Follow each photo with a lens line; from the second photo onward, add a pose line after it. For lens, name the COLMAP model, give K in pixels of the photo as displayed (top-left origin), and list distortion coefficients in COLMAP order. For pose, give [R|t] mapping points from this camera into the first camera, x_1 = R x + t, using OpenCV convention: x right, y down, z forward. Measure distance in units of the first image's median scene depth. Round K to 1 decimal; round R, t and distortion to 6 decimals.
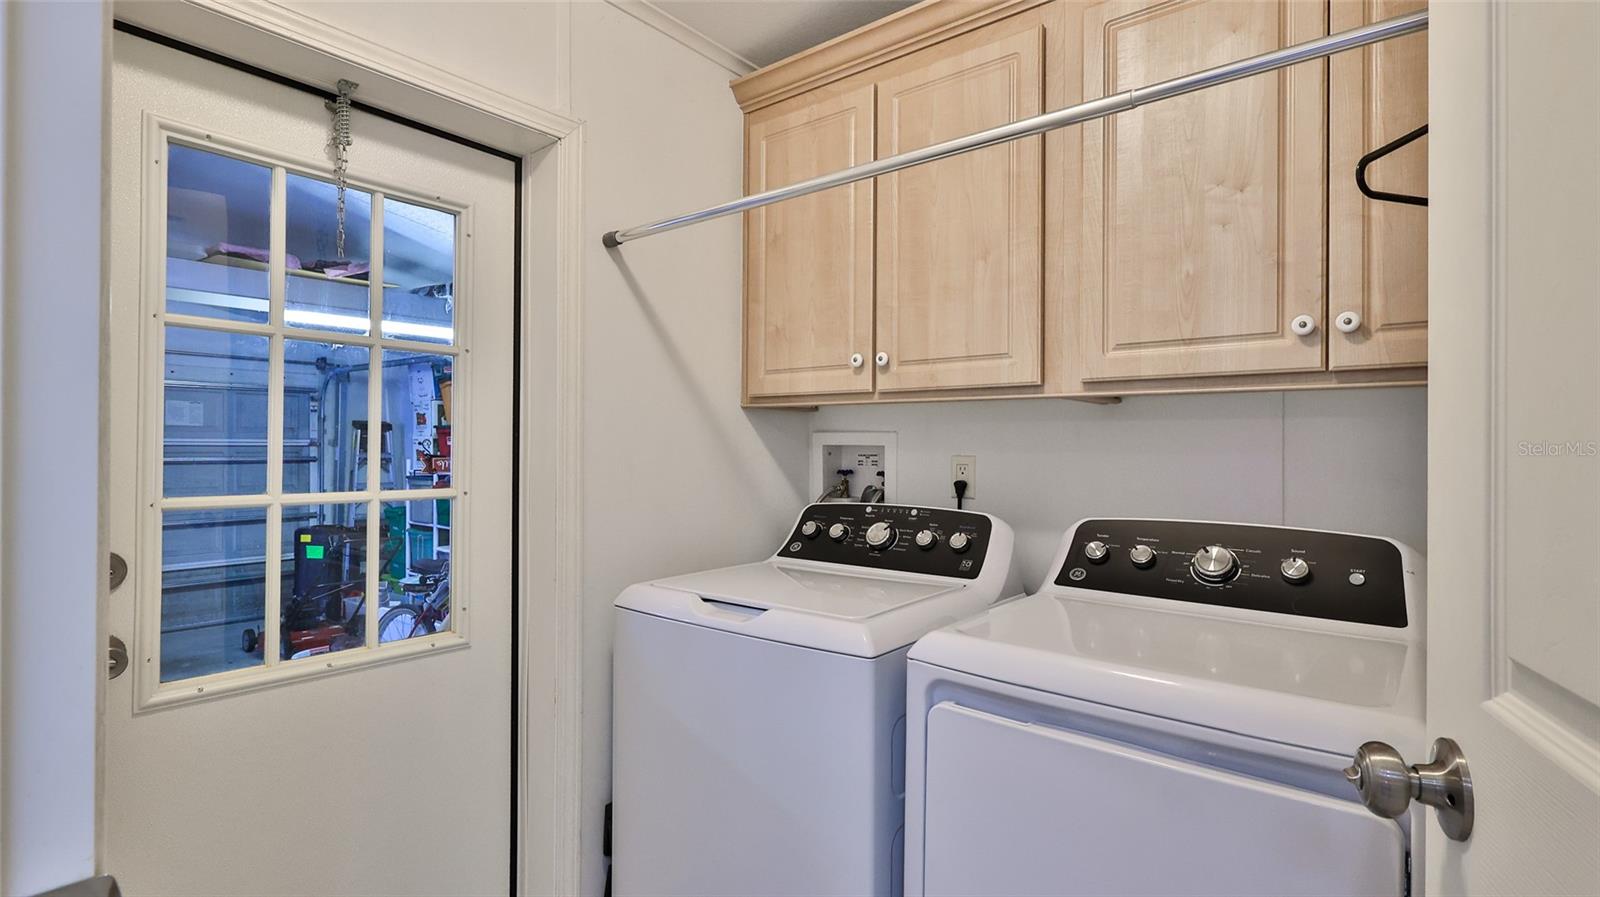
lens RADIAL K [[750.0, 0, 798.1], [0, 750.0, 449.1], [0, 0, 1]] dist [0.001052, 0.000048]
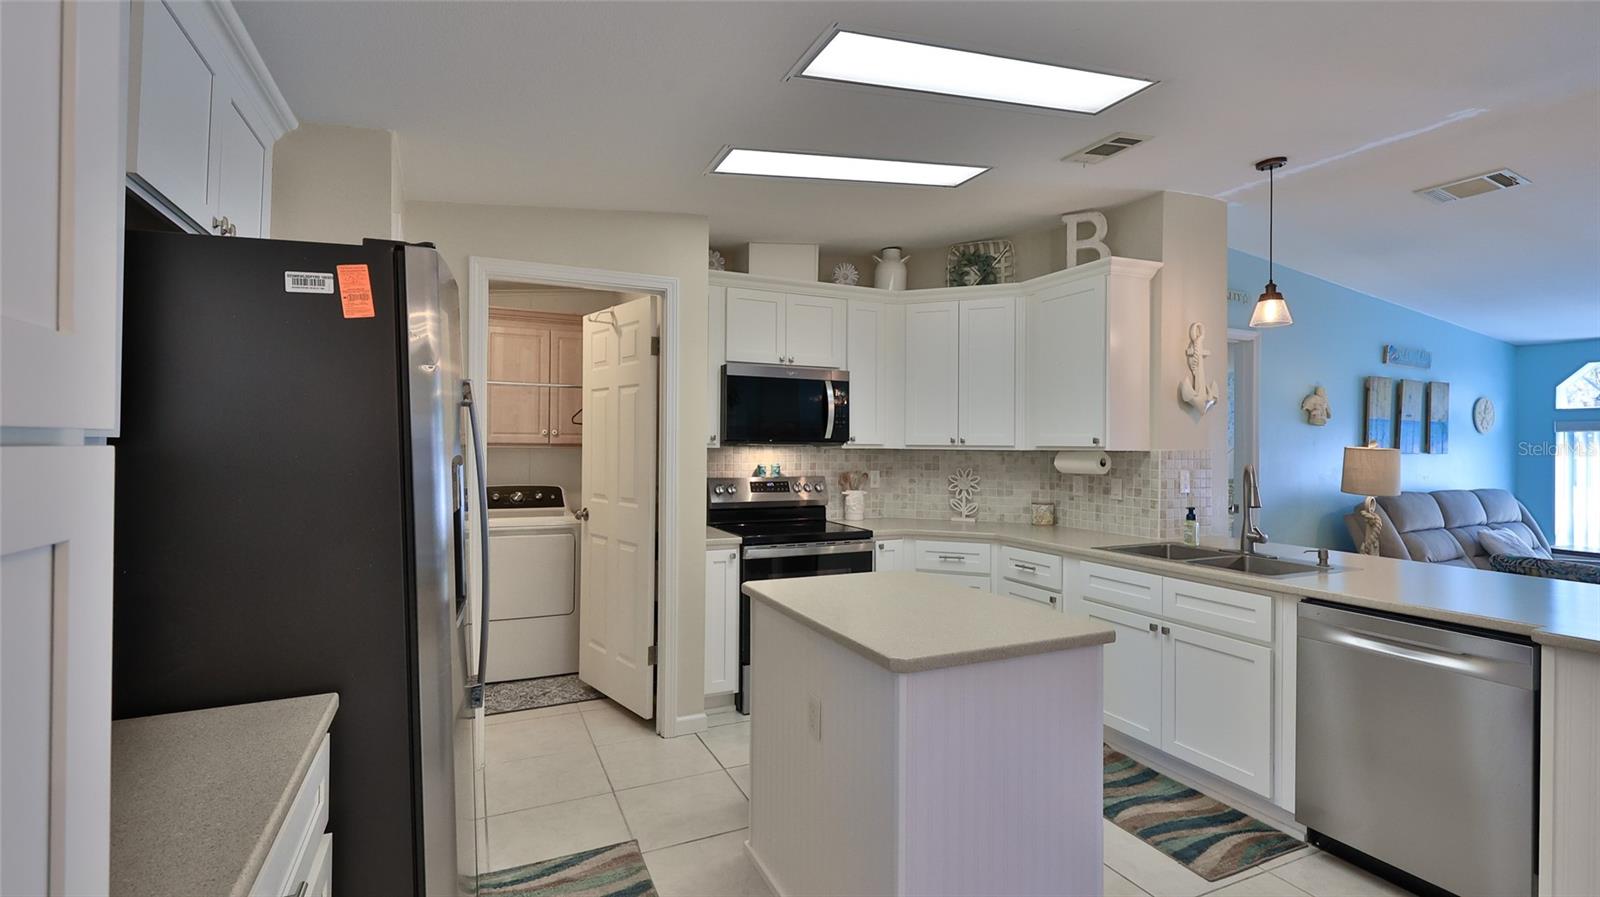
lens RADIAL K [[718.7, 0, 797.7], [0, 718.7, 446.3], [0, 0, 1]] dist [-0.002535, -0.000113]
pose [[0.448550, -0.001907, 0.893755, -1.992738], [-0.007097, 0.999959, 0.005695, -0.118068], [-0.893729, -0.008898, 0.448518, -1.781581]]
